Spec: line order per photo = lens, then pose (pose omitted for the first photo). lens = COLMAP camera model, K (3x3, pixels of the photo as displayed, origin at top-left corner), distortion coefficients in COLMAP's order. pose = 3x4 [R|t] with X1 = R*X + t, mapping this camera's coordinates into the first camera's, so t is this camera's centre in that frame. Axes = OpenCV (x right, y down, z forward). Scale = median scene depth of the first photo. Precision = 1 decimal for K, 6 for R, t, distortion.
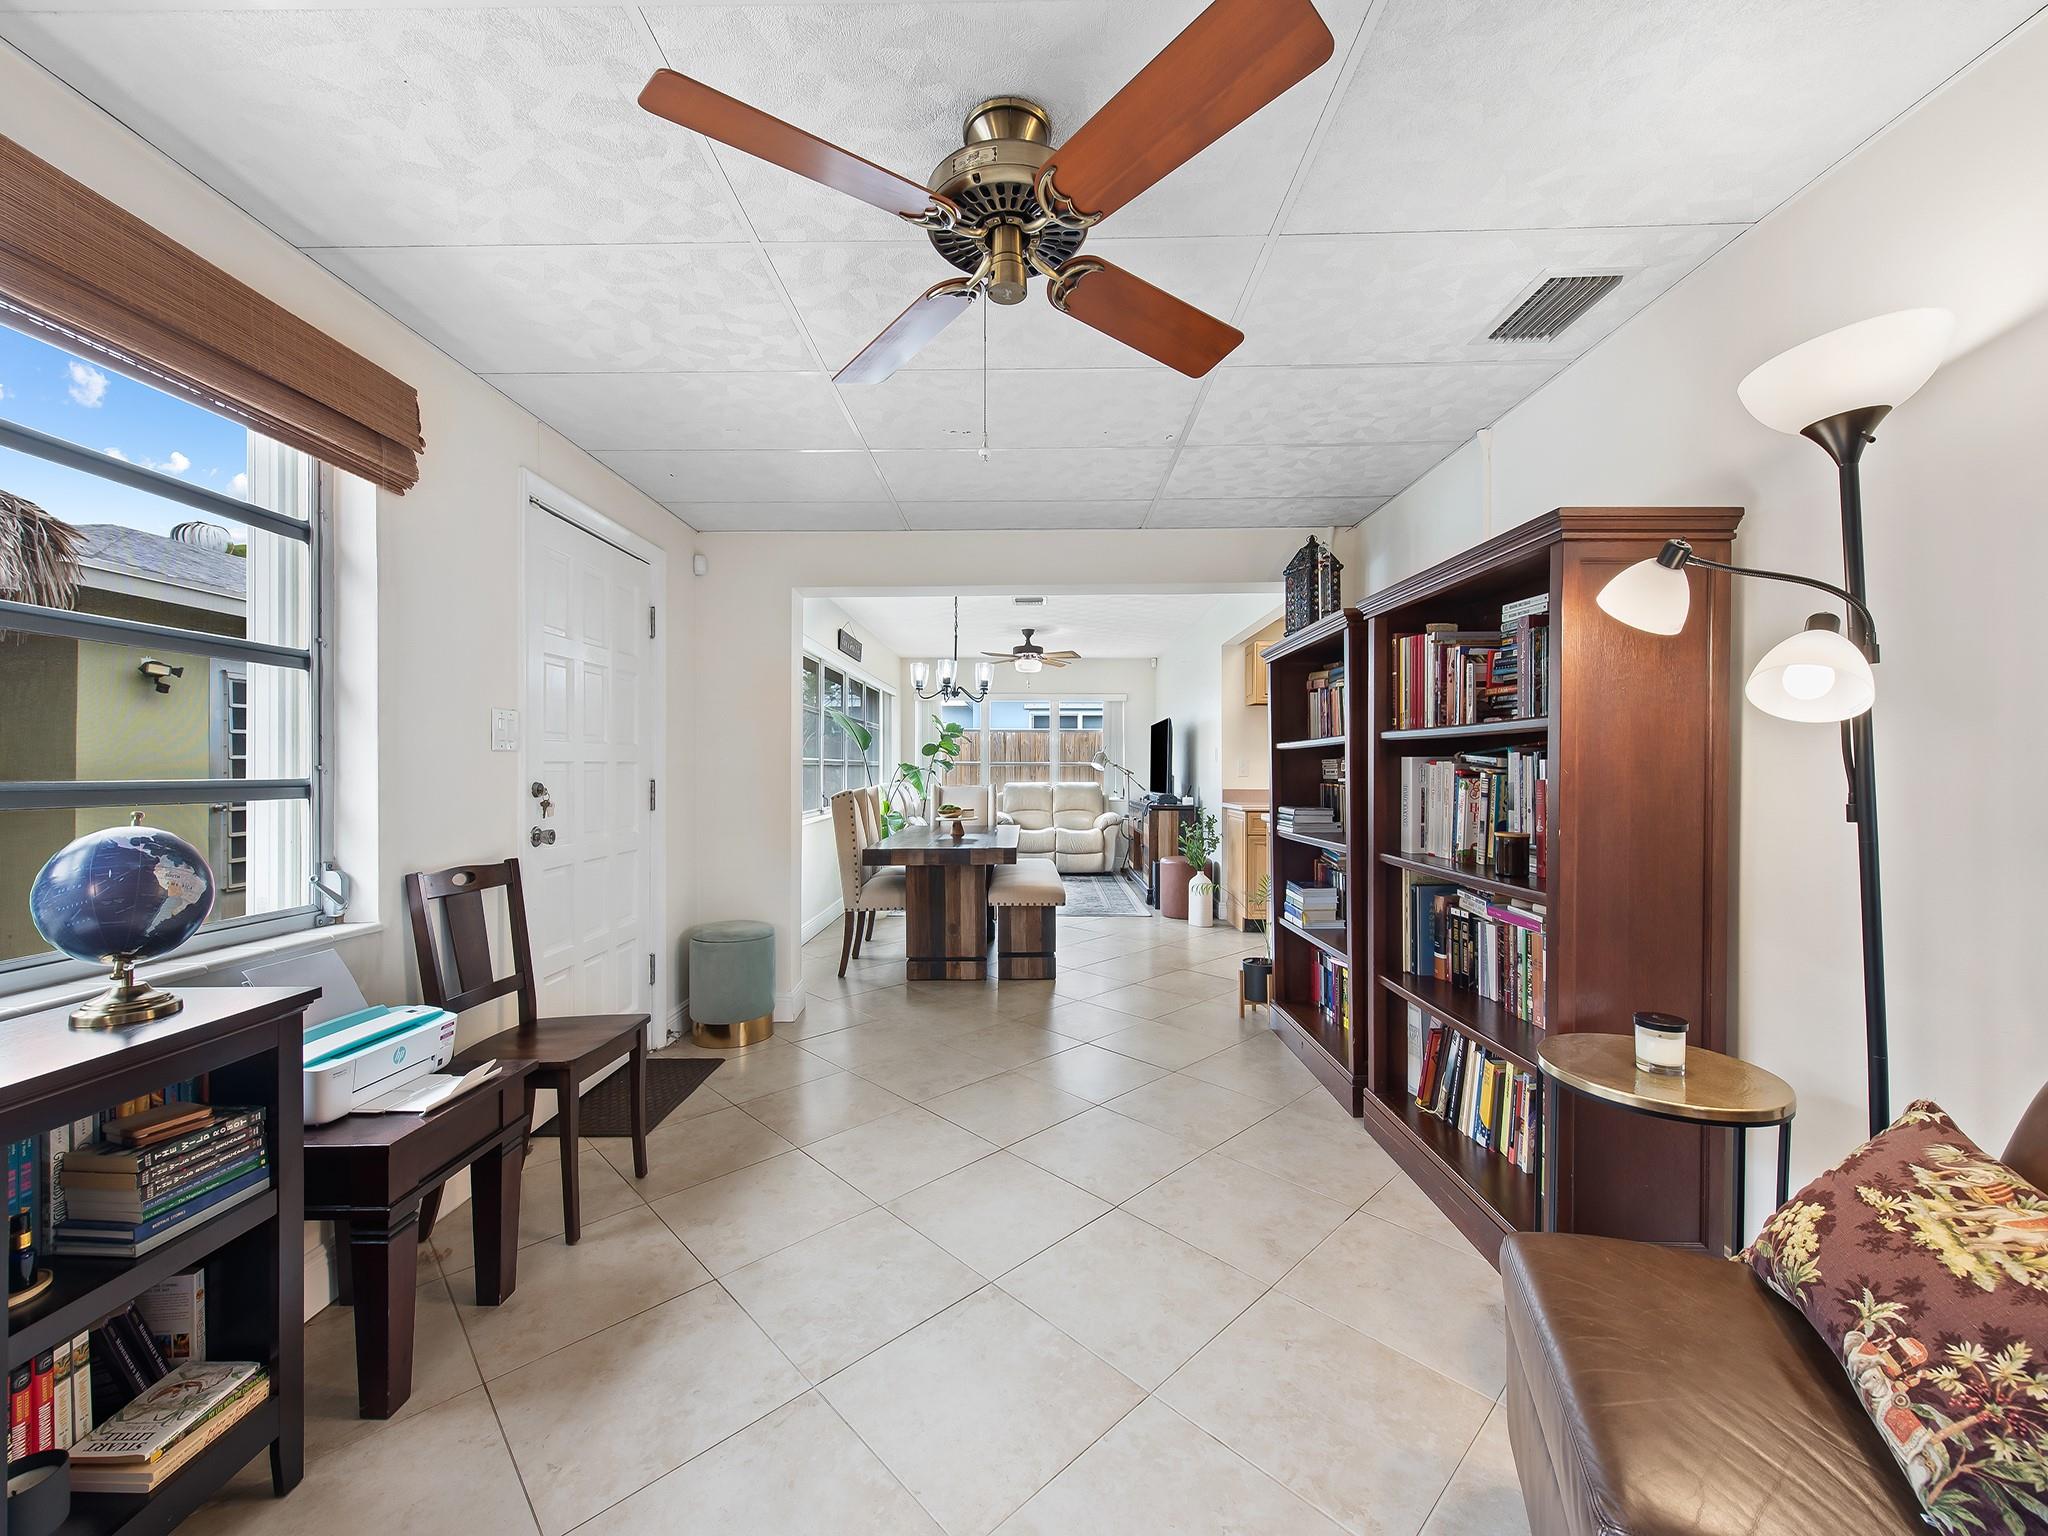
lens RADIAL K [[812.9, 0, 1017.5], [0, 812.9, 771.3], [0, 0, 1]] dist [0.009719, -0.001138]
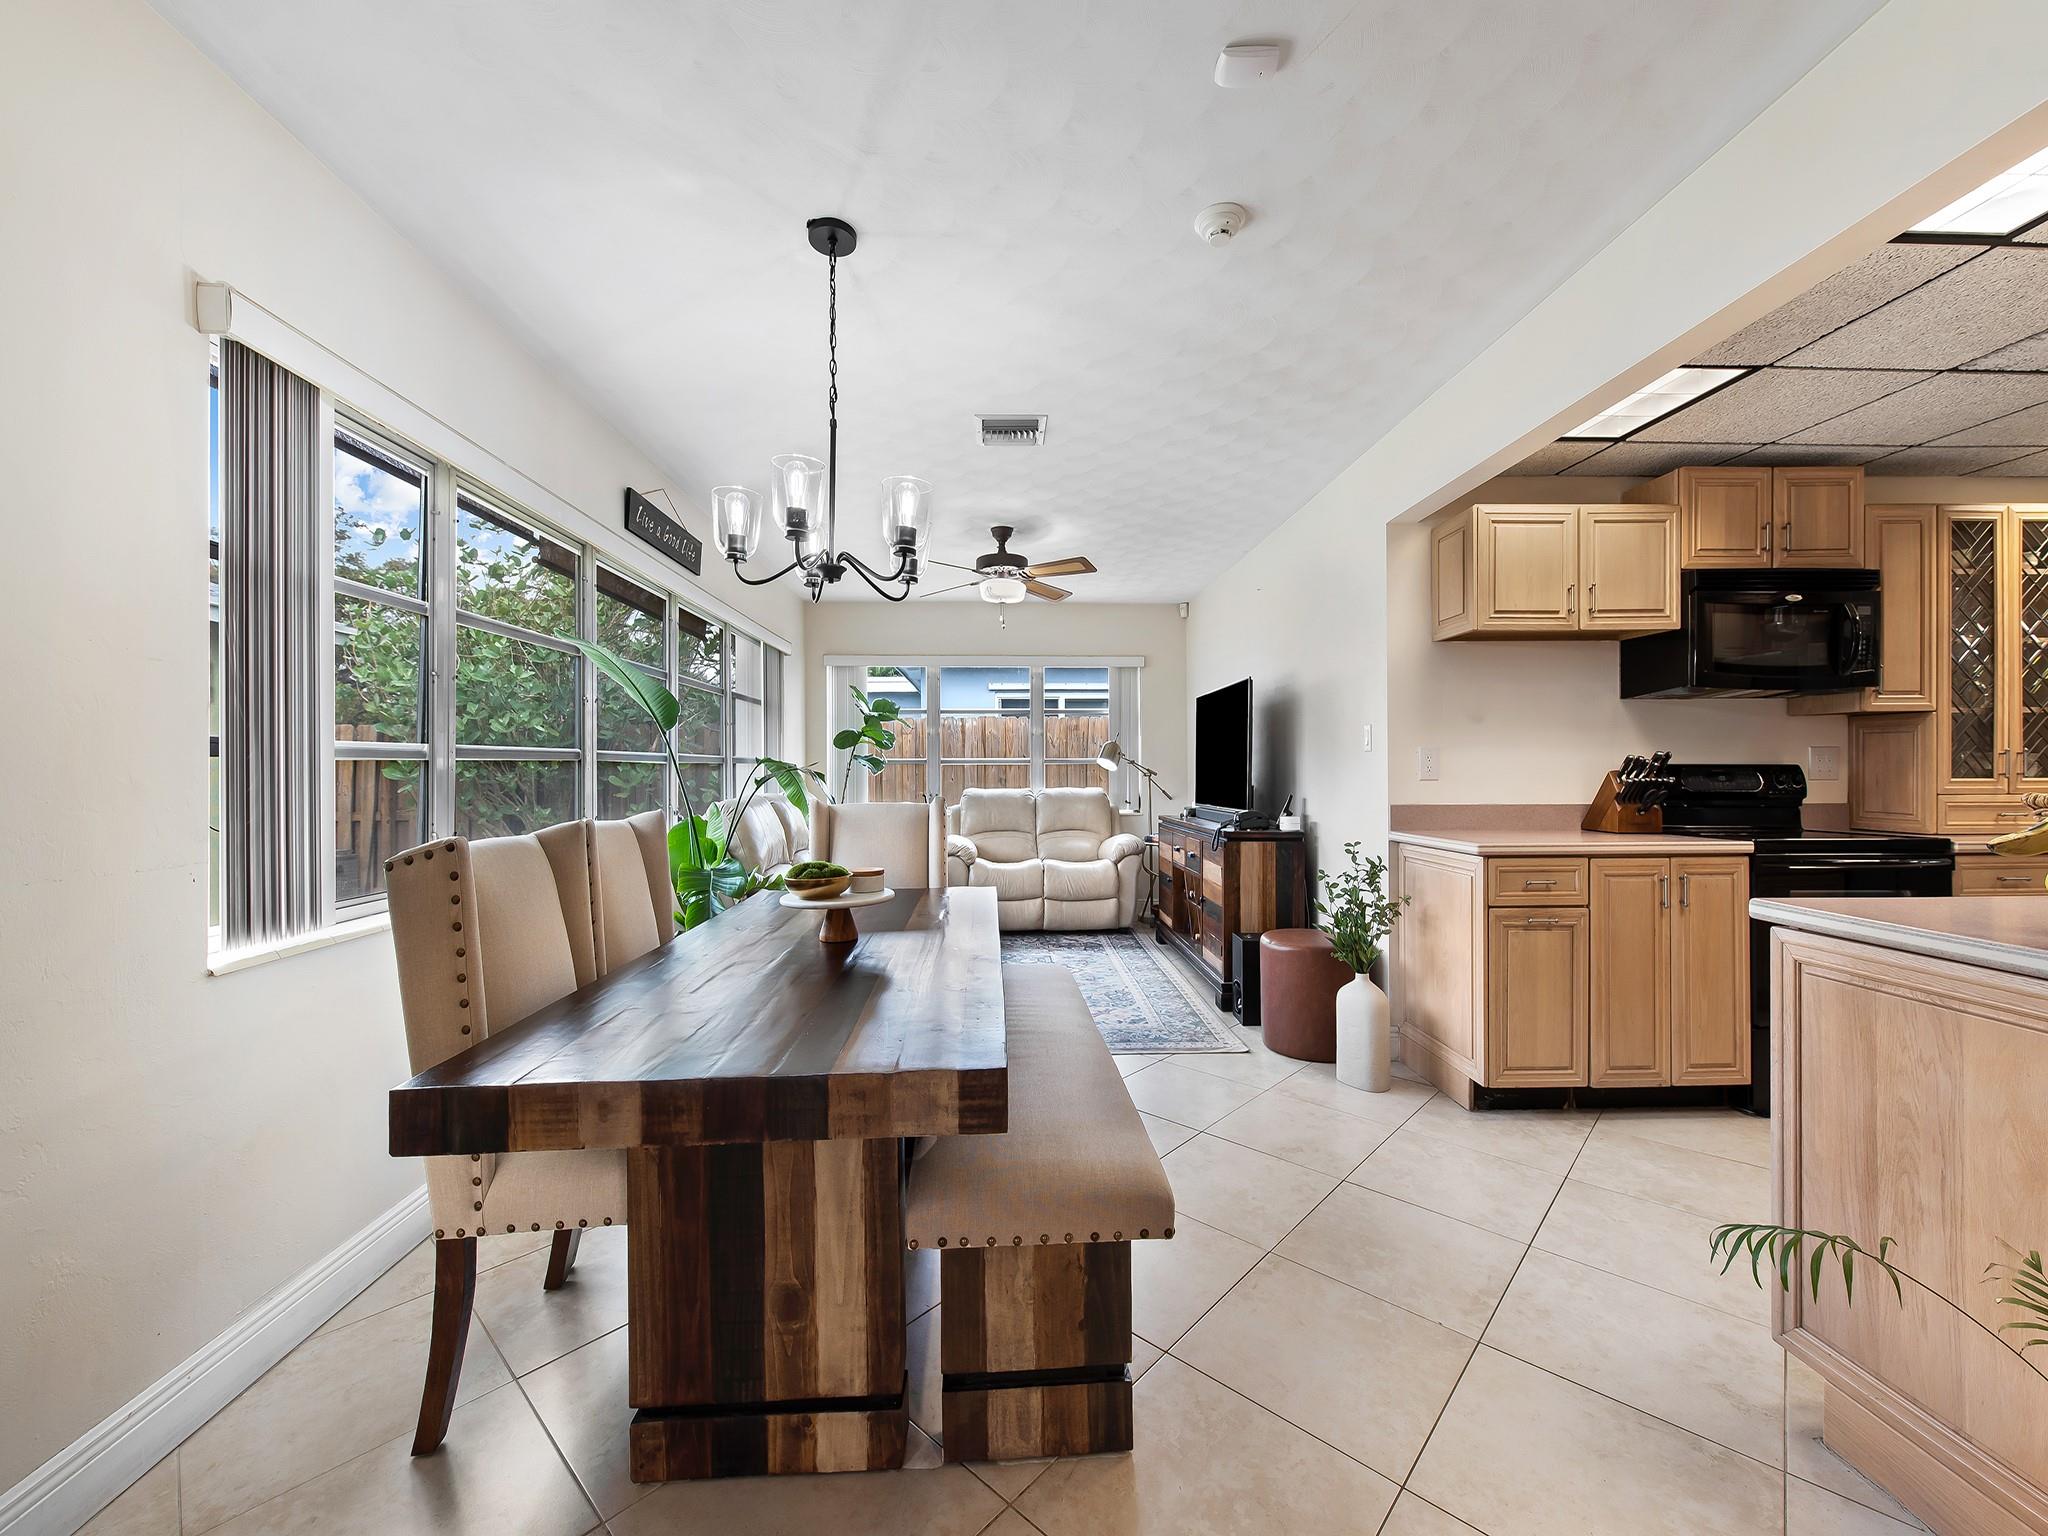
lens RADIAL K [[812.9, 0, 1023.0], [0, 812.9, 774.0], [0, 0, 1]] dist [0.009719, -0.001138]
pose [[0.998359, -0.006226, 0.056927, -0.005926], [0.006066, 0.999977, 0.002982, -0.000534], [-0.056944, -0.002632, 0.998374, 0.424449]]
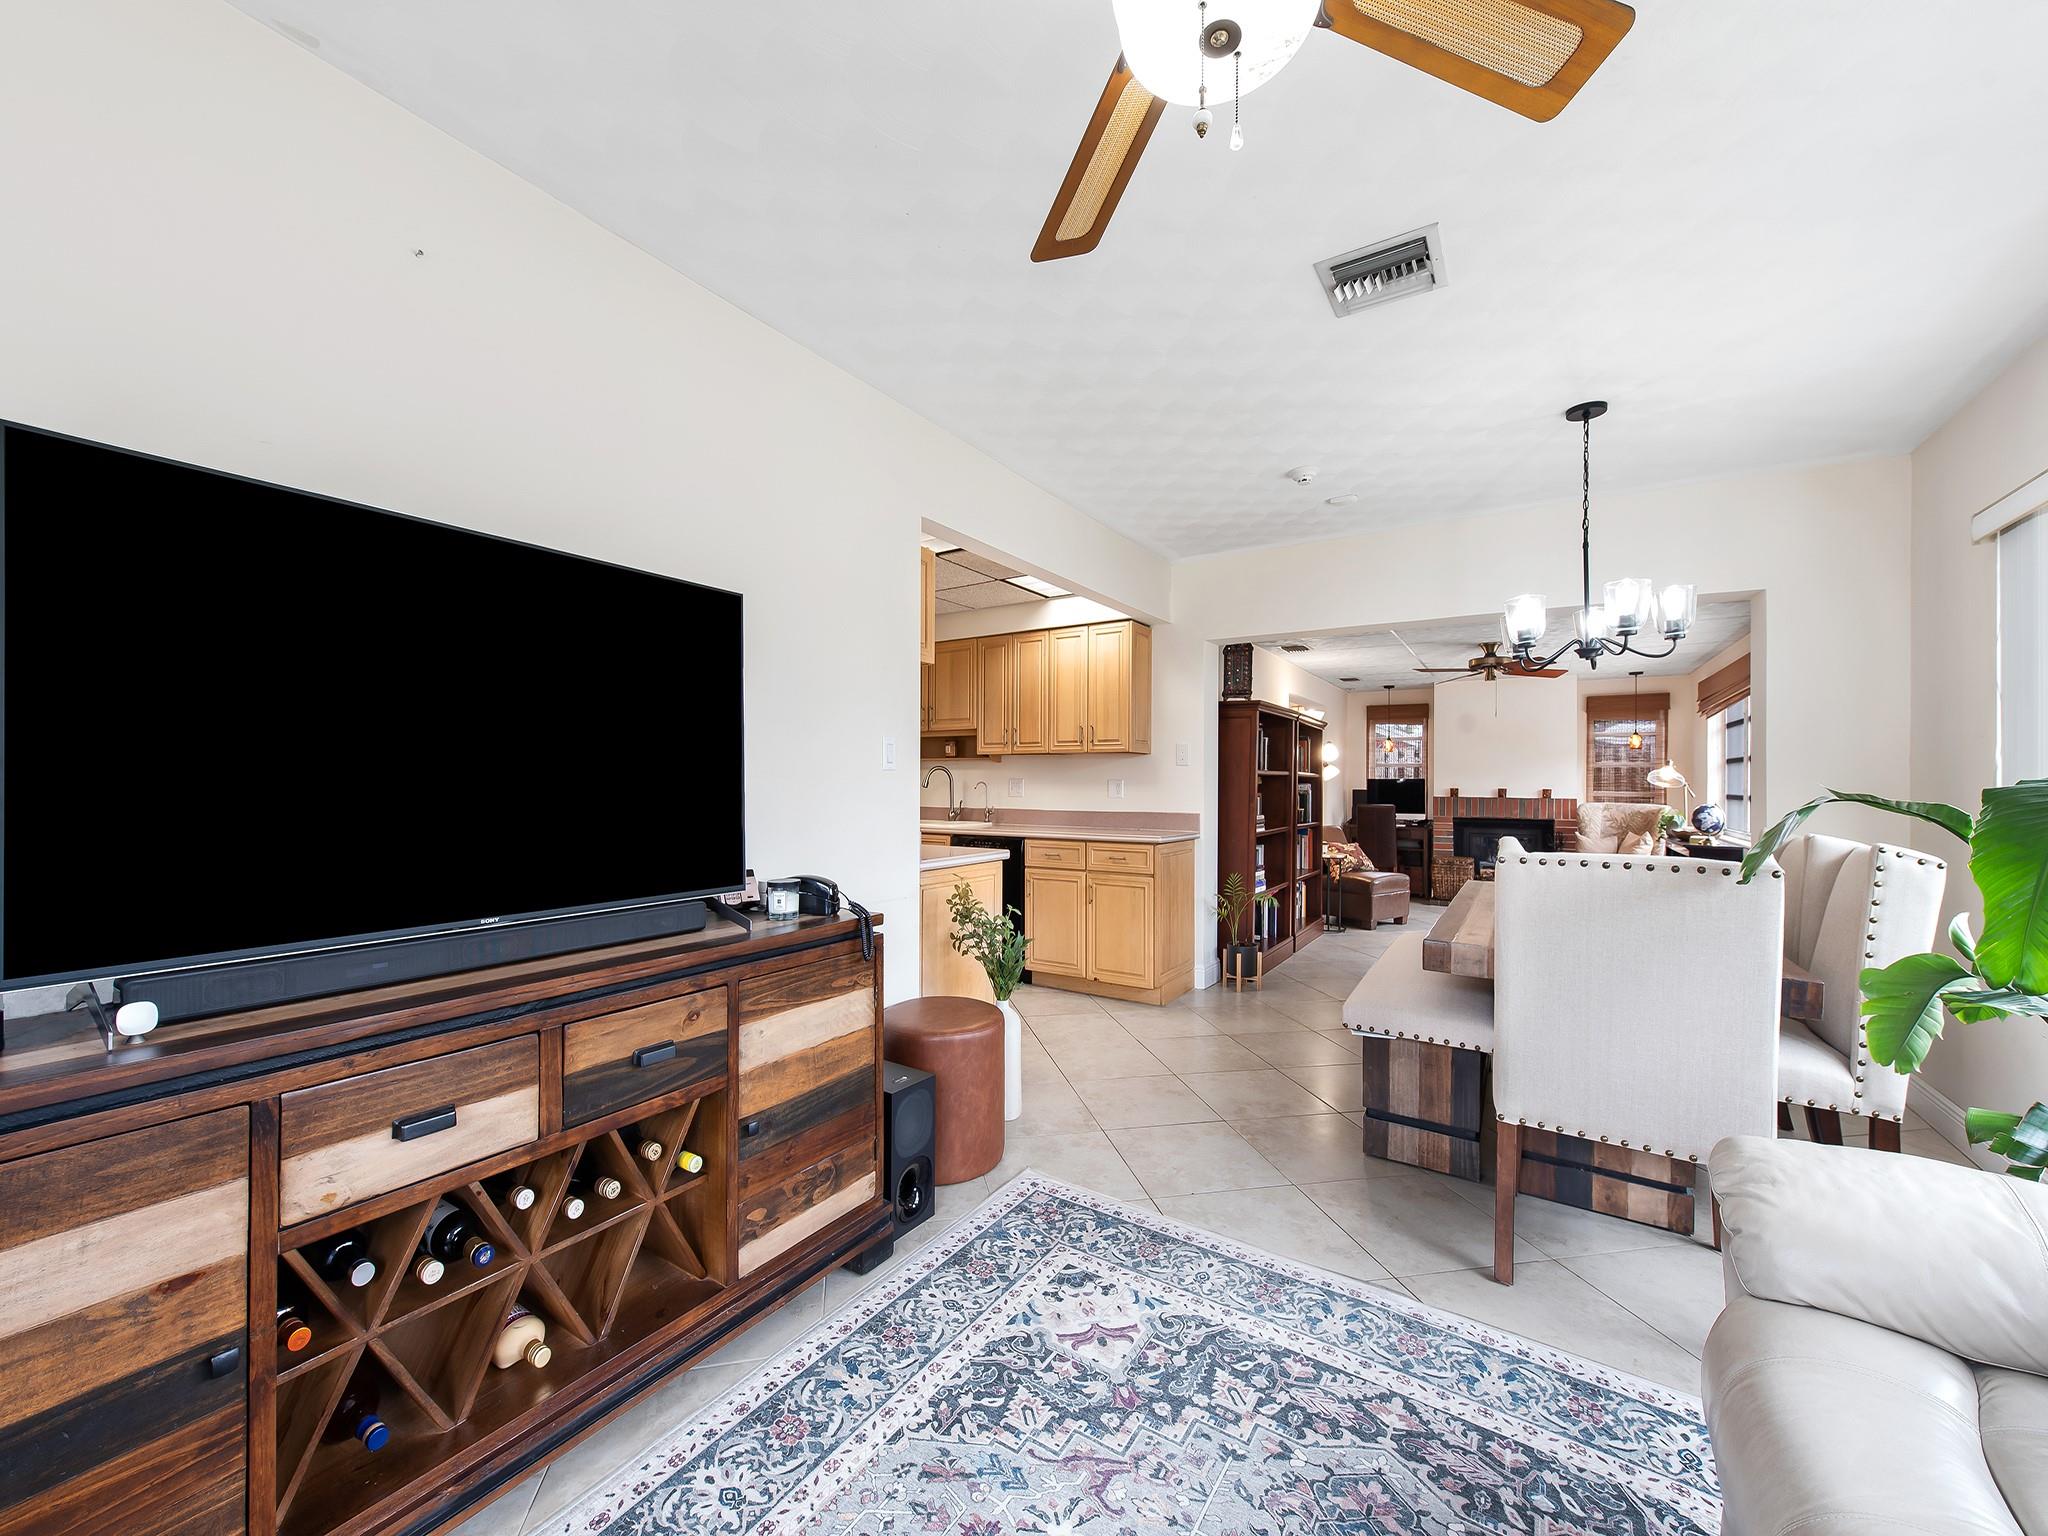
lens RADIAL K [[812.9, 0, 1026.5], [0, 812.9, 780.0], [0, 0, 1]] dist [0.009719, -0.001138]
pose [[-0.852608, -0.006874, 0.522507, -0.029807], [-0.006275, 0.999976, 0.002916, -0.006686], [-0.522514, -0.000792, -0.852630, 1.143366]]
